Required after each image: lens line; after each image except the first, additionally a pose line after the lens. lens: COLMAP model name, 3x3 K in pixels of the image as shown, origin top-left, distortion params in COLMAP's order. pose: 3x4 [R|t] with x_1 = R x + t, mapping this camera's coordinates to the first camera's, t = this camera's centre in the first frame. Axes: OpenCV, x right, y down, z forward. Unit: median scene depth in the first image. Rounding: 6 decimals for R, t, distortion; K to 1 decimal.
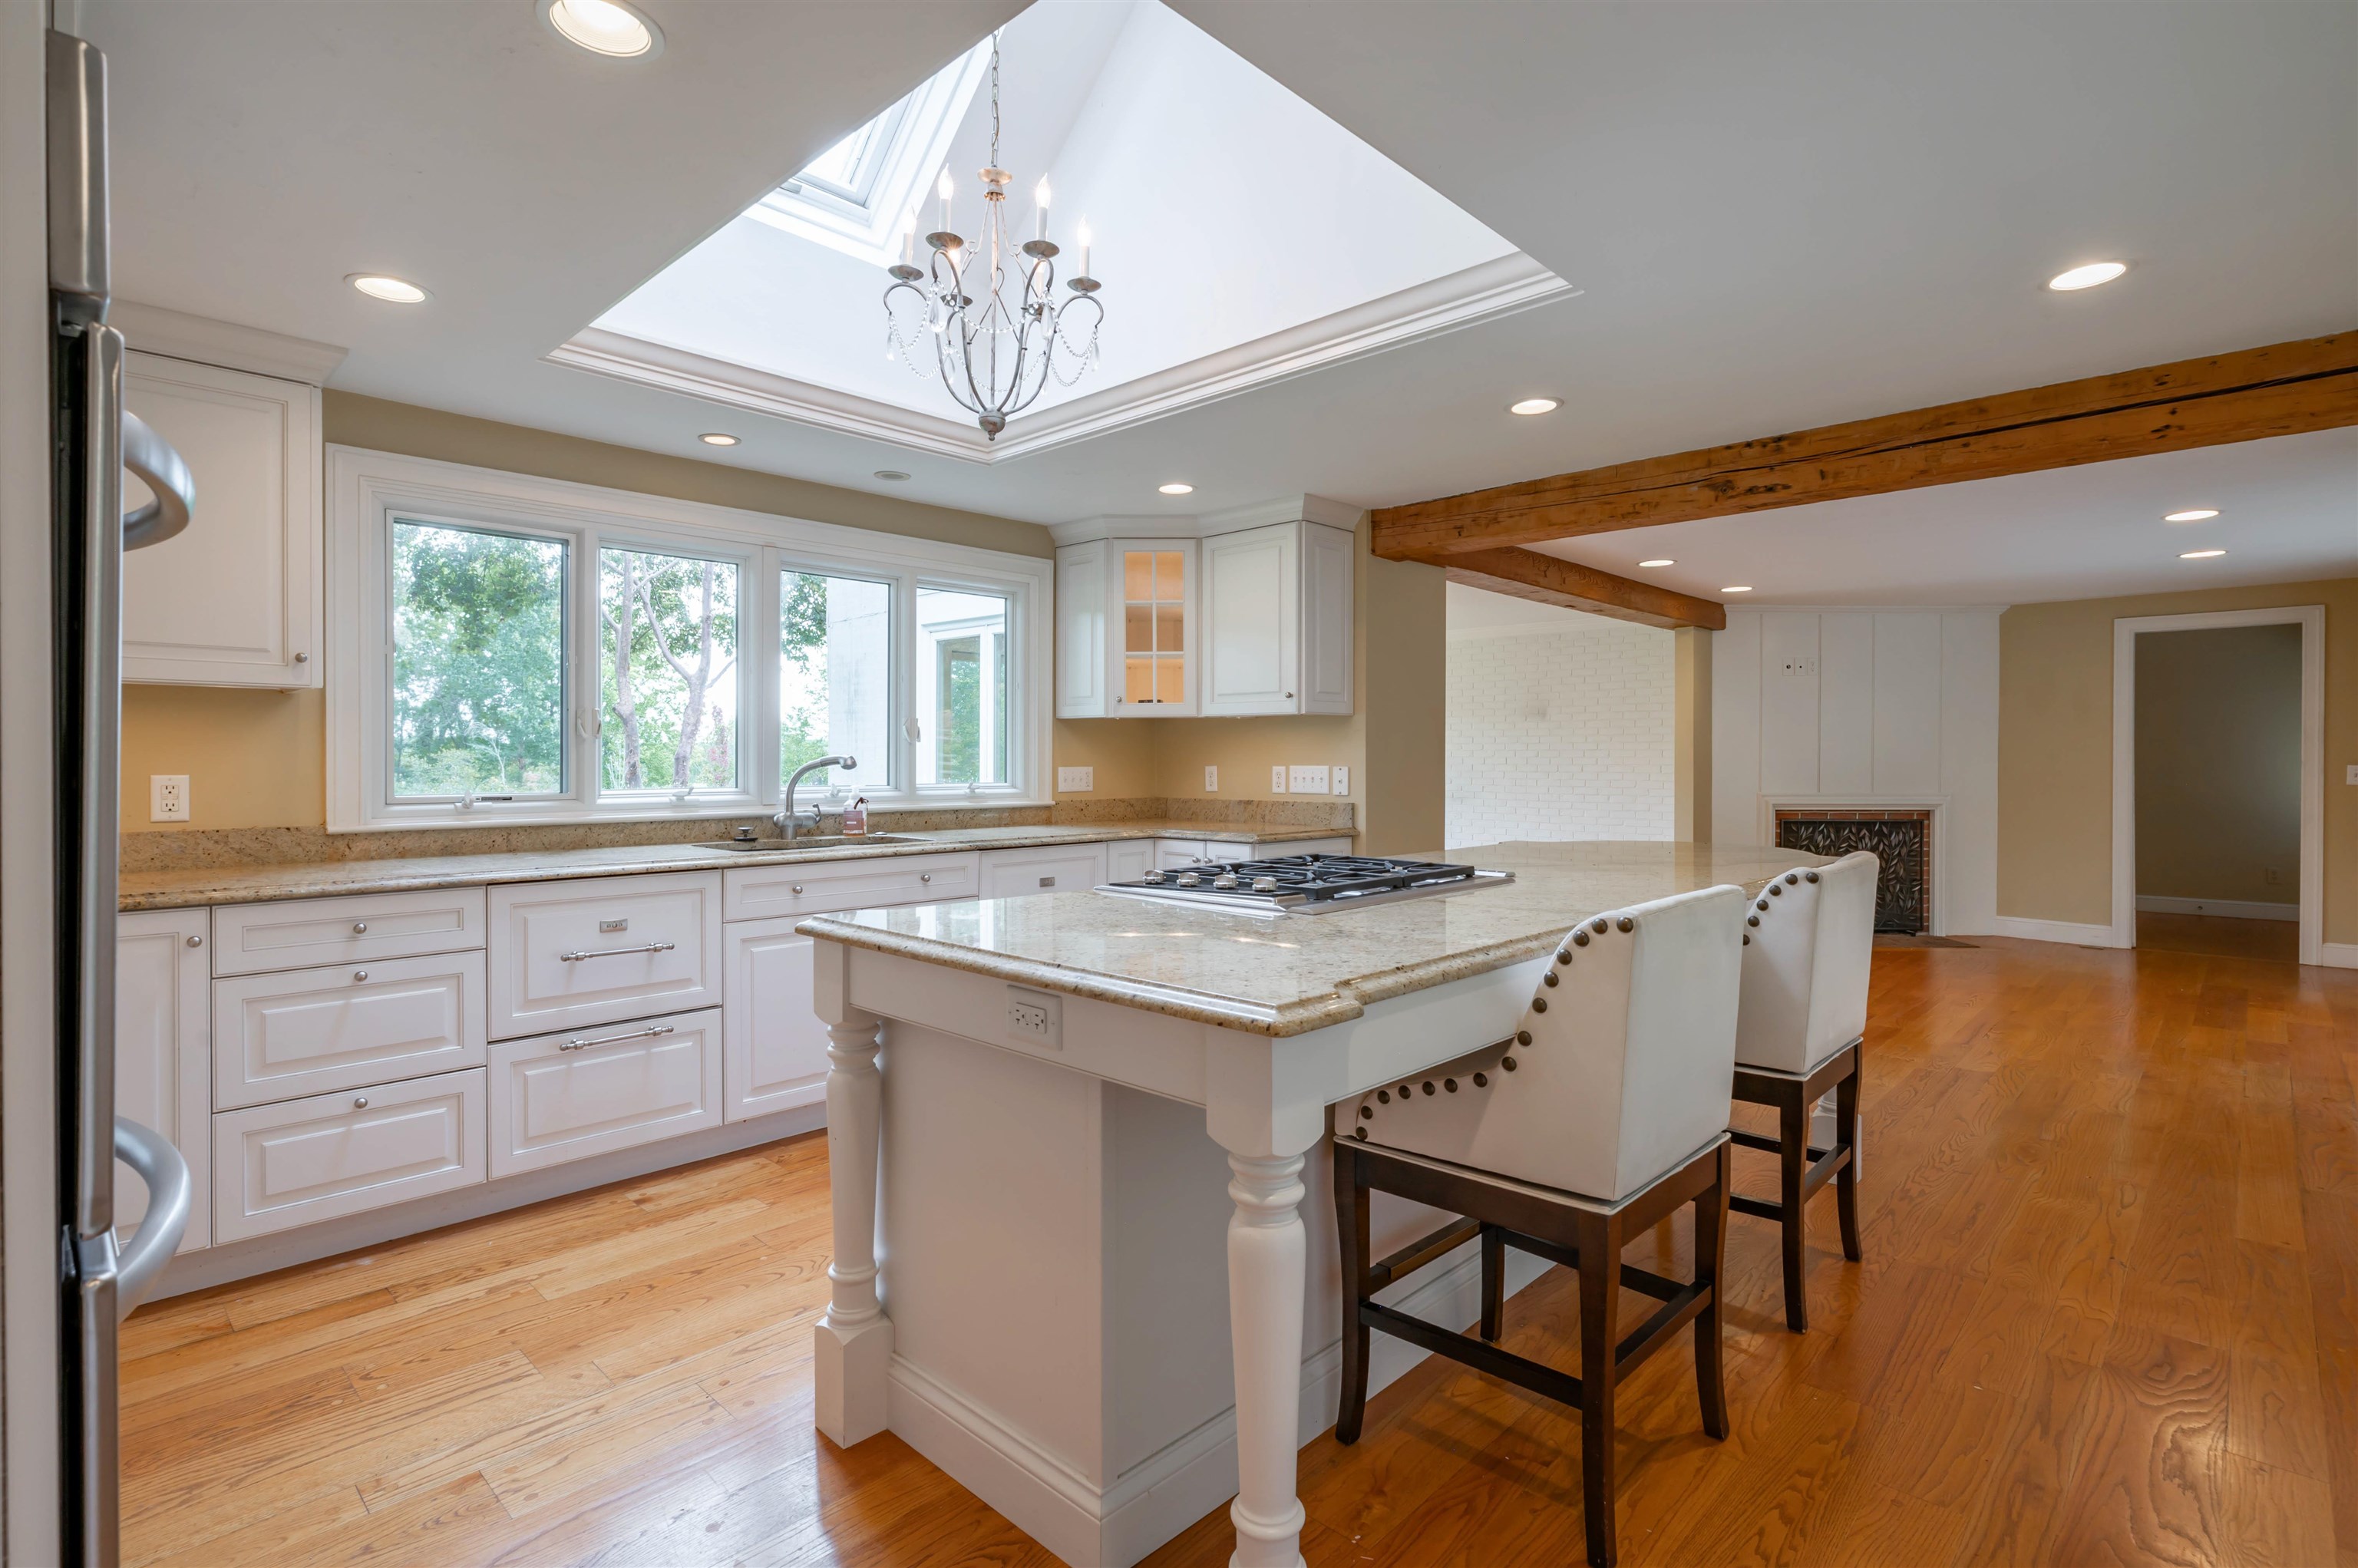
lens RADIAL K [[1140.7, 0, 1111.4], [0, 1140.7, 769.1], [0, 0, 1]] dist [-0.000030, 0.001846]
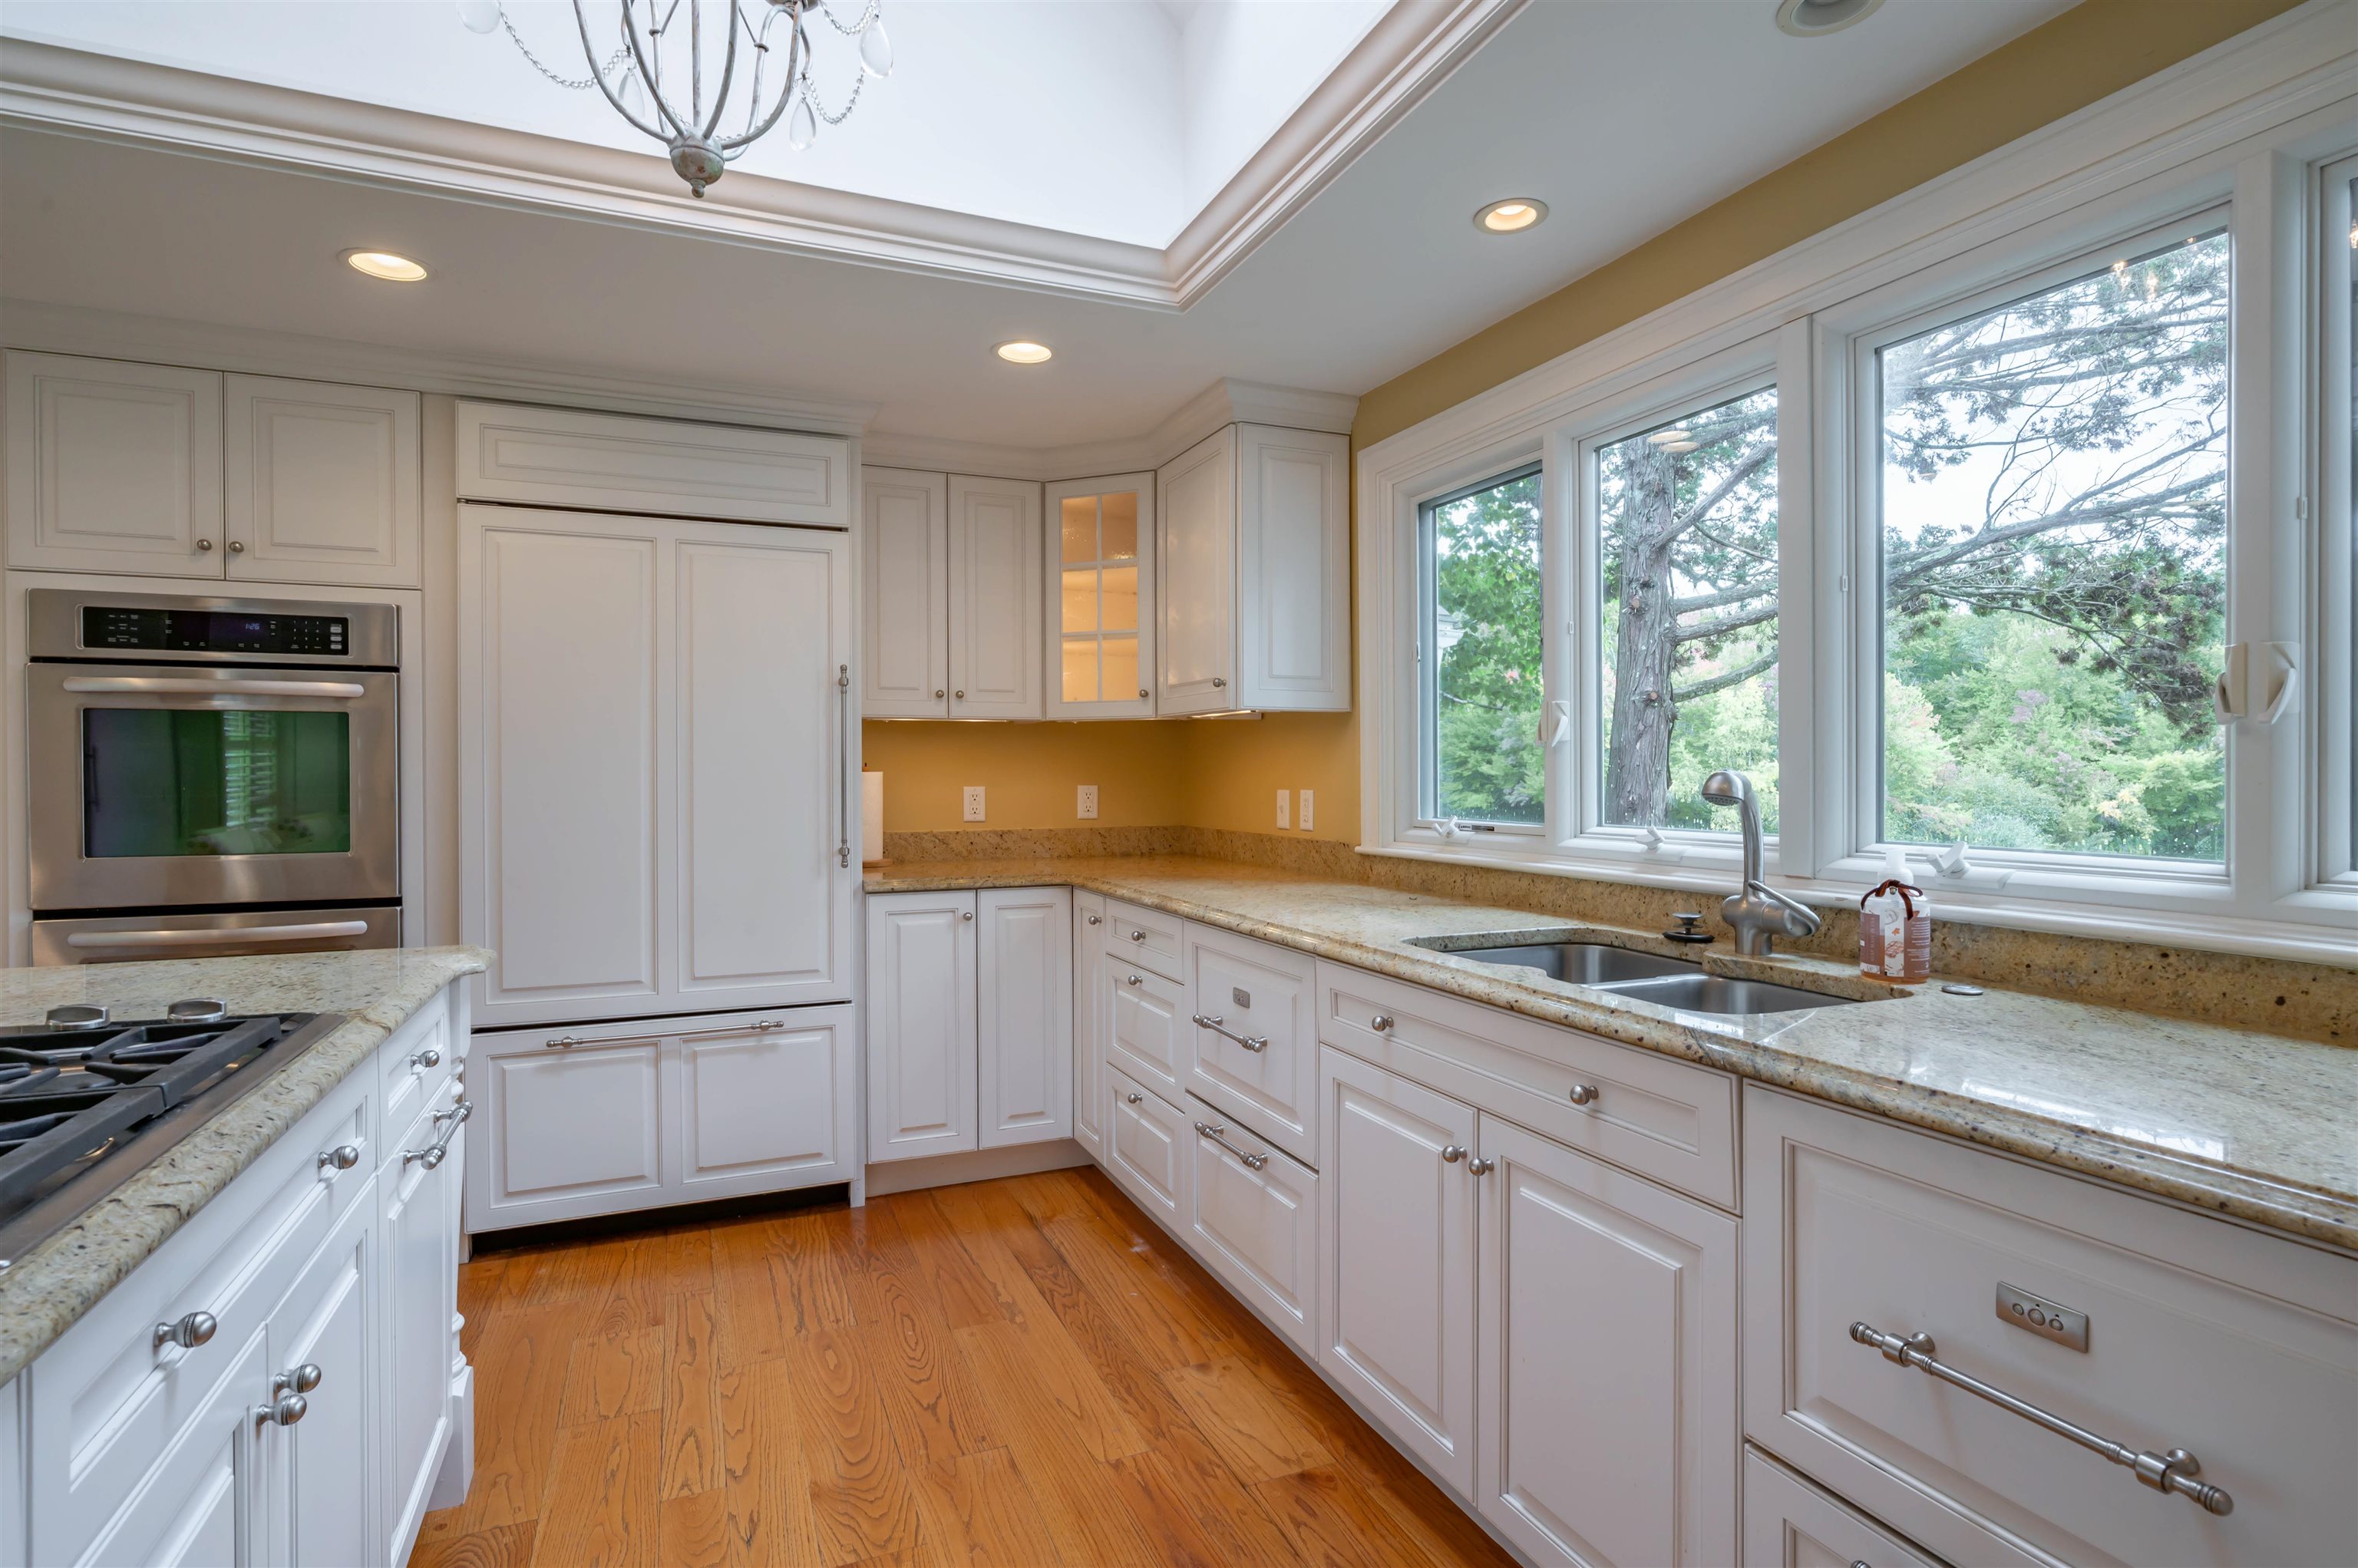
lens RADIAL K [[1140.7, 0, 1175.9], [0, 1140.7, 774.1], [0, 0, 1]] dist [-0.000030, 0.001846]
pose [[-0.328165, 0.004168, -0.944611, 0.230044], [-0.007383, 0.999948, 0.006977, -0.012293], [0.944591, 0.009264, -0.328118, 0.943583]]
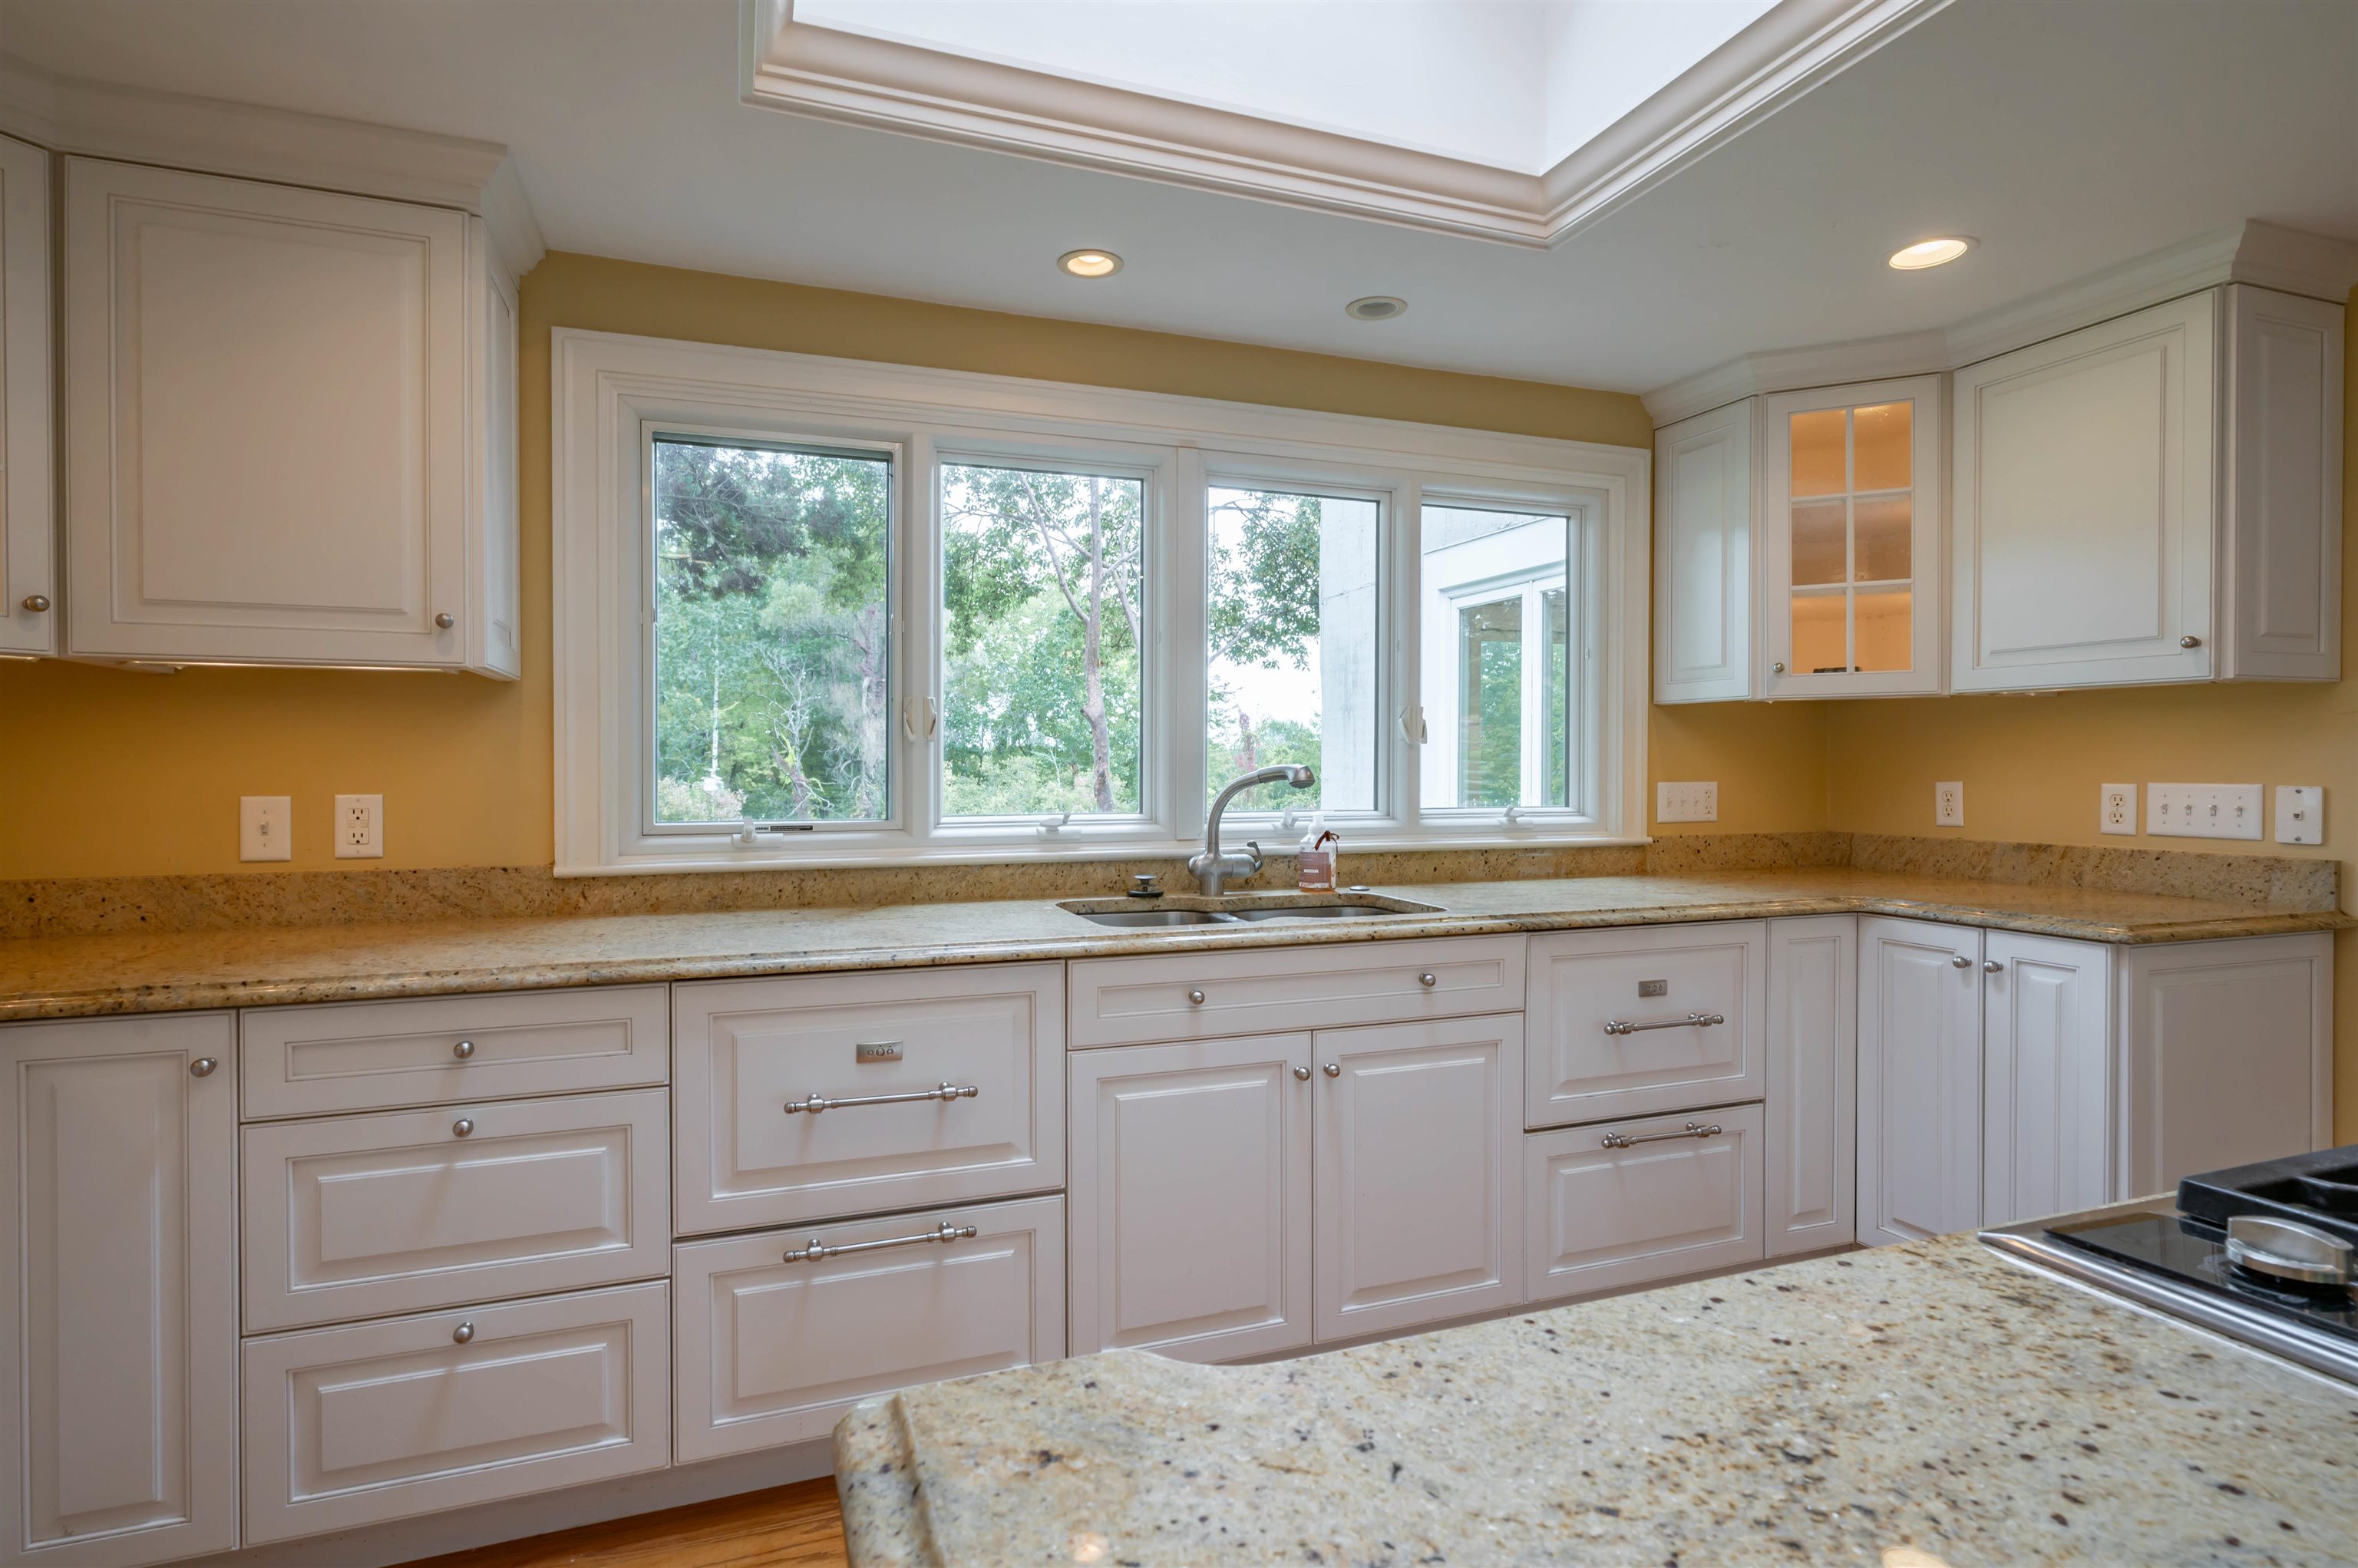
lens RADIAL K [[1140.7, 0, 1100.2], [0, 1140.7, 773.1], [0, 0, 1]] dist [-0.000030, 0.001846]
pose [[0.893003, 0.002872, -0.450042, -0.049163], [-0.003501, 0.999994, -0.000565, -0.006891], [0.450037, 0.002080, 0.893007, 0.396319]]
